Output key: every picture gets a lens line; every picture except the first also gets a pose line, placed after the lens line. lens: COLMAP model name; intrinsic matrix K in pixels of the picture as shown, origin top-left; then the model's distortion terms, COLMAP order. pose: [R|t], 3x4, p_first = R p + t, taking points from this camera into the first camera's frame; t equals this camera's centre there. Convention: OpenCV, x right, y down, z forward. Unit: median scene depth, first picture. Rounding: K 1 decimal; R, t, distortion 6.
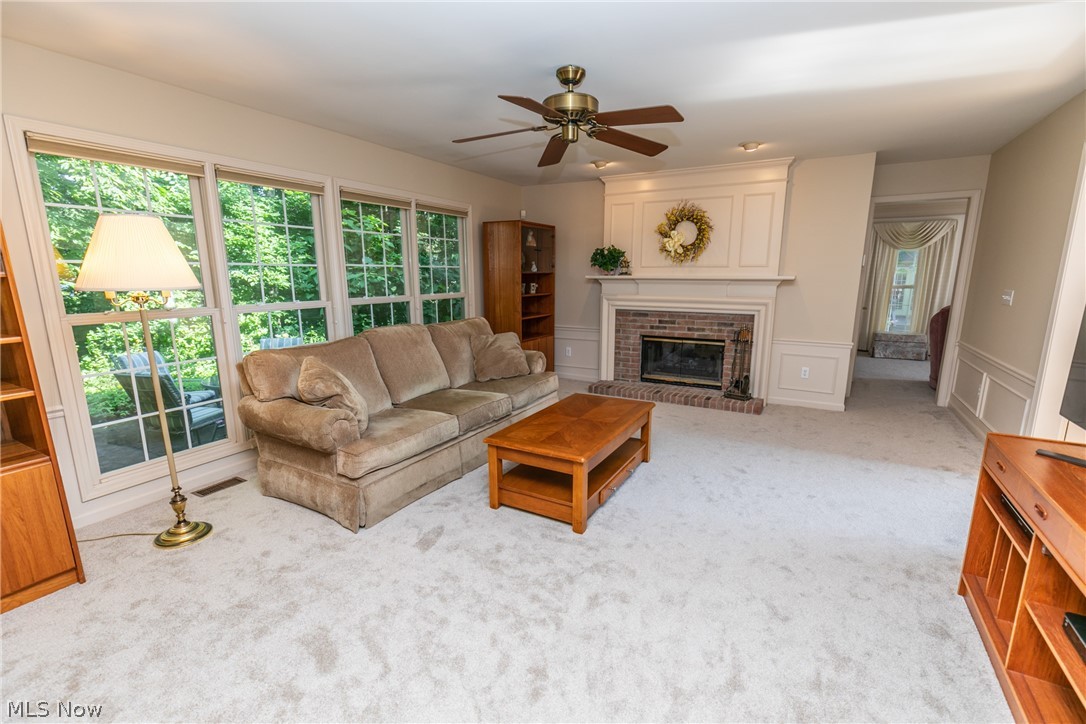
lens RADIAL K [[481.6, 0, 542.3], [0, 481.6, 366.1], [0, 0, 1]] dist [0.001424, -0.000528]
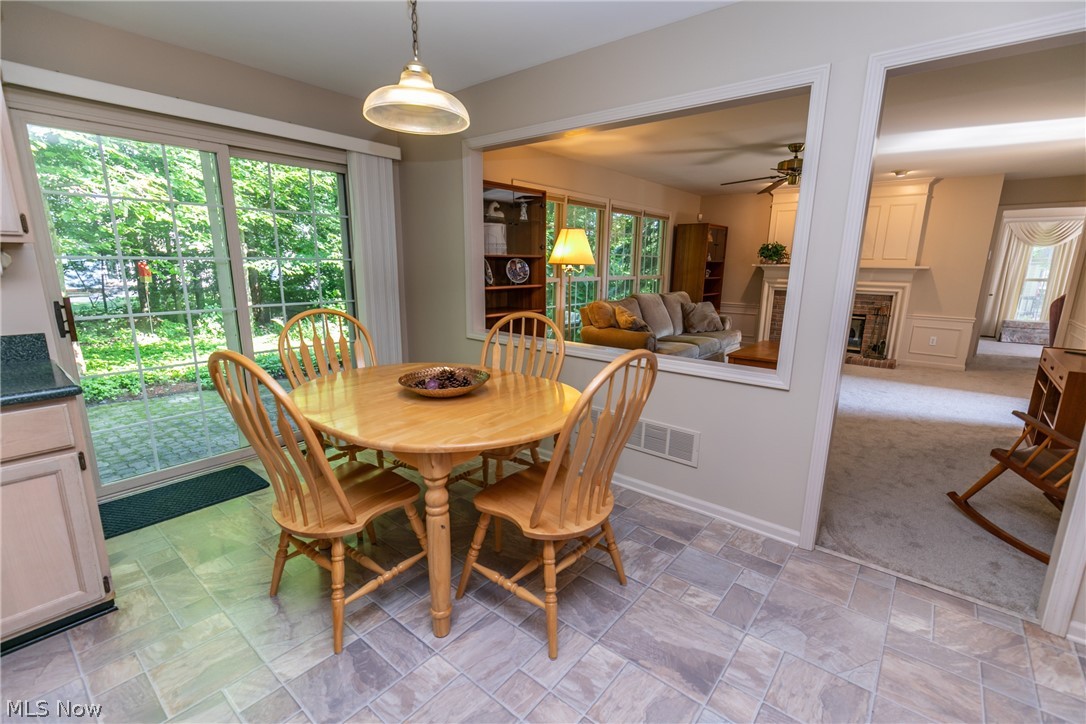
lens RADIAL K [[481.6, 0, 542.6], [0, 481.6, 365.6], [0, 0, 1]] dist [0.001424, -0.000528]
pose [[0.983301, 0.052463, -0.174260, -0.253988], [-0.049606, 0.998554, 0.020712, 0.101073], [0.175094, -0.011721, 0.984482, -0.454906]]
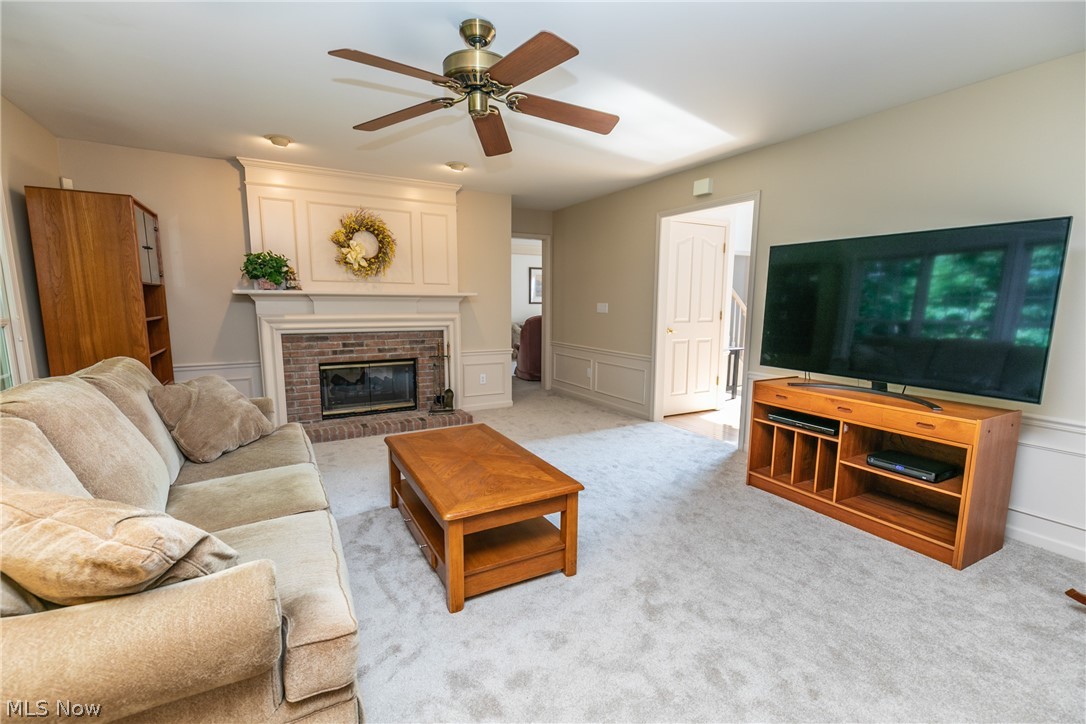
lens RADIAL K [[481.6, 0, 545.2], [0, 481.6, 369.6], [0, 0, 1]] dist [0.001424, -0.000528]
pose [[0.523108, -0.117706, 0.844099, -0.311108], [0.156748, 0.986809, 0.040466, -0.029467], [-0.837728, 0.111143, 0.534658, 0.261599]]
